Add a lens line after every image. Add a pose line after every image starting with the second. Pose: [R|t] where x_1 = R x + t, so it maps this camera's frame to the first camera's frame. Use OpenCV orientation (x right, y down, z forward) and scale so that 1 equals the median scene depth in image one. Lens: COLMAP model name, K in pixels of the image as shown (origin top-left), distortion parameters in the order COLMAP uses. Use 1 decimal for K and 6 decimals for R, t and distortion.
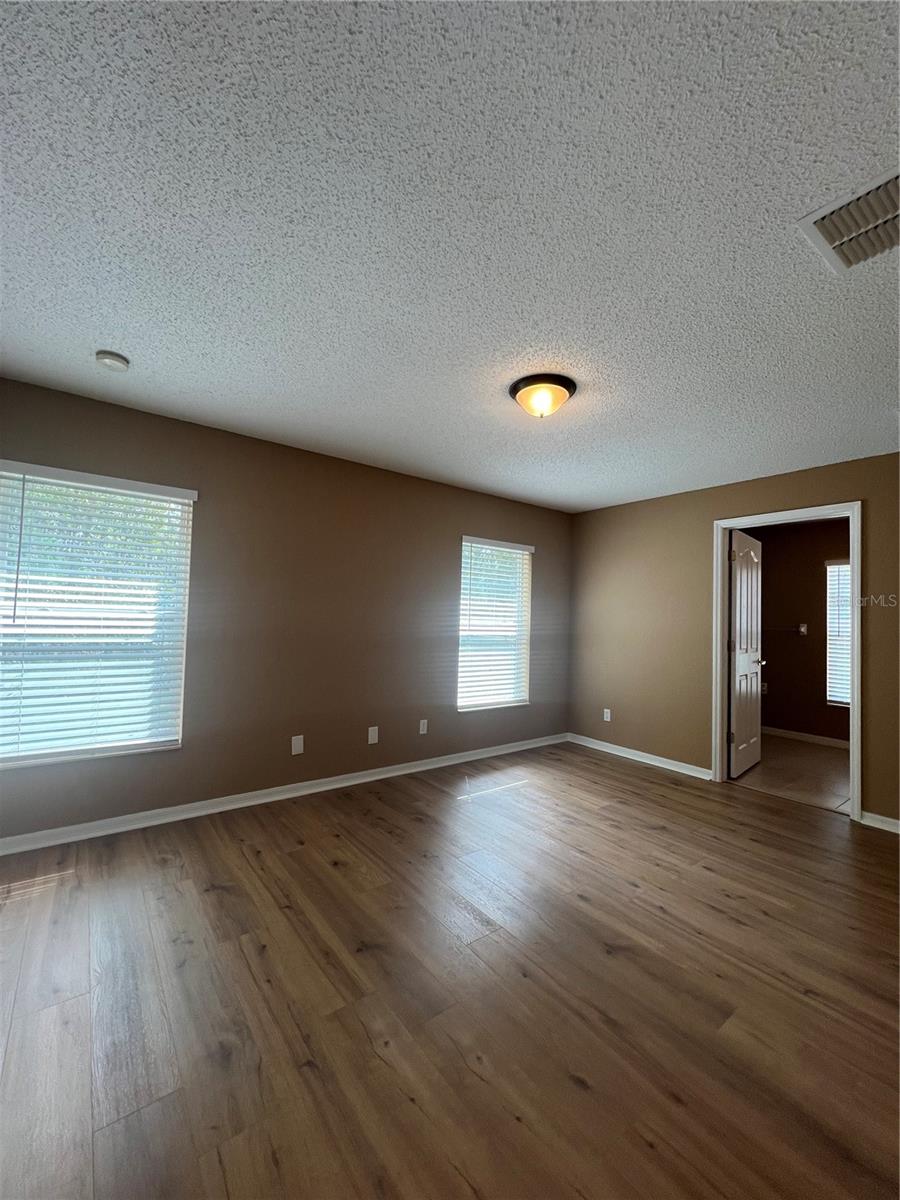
lens RADIAL K [[480.8, 0, 450.1], [0, 480.8, 600.1], [0, 0, 1]] dist [0.002461, 0.000063]
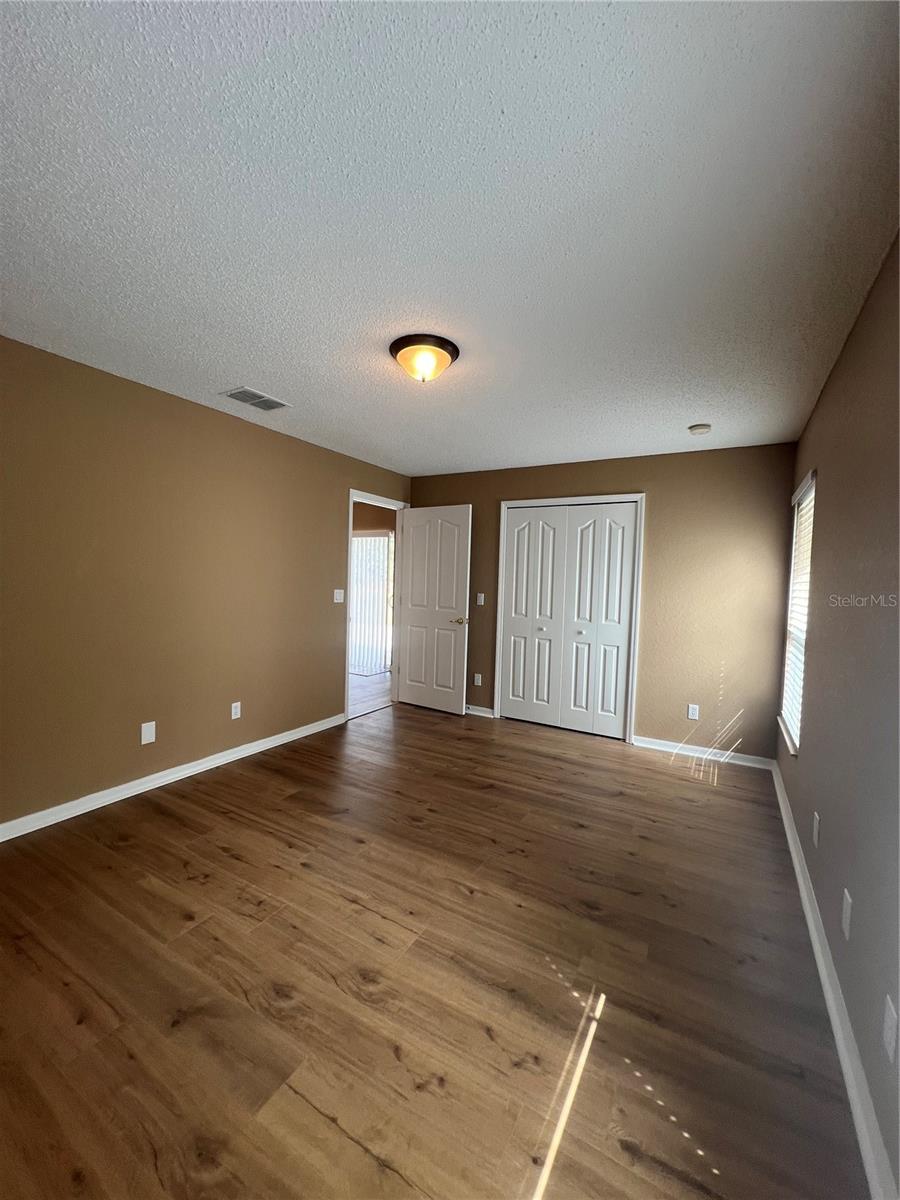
lens RADIAL K [[480.8, 0, 452.3], [0, 480.8, 600.2], [0, 0, 1]] dist [0.002461, 0.000063]
pose [[-0.919930, -0.042040, -0.389823, 0.444903], [-0.045190, 0.998978, -0.001092, 0.044562], [0.389471, 0.016611, -0.920889, 1.737858]]
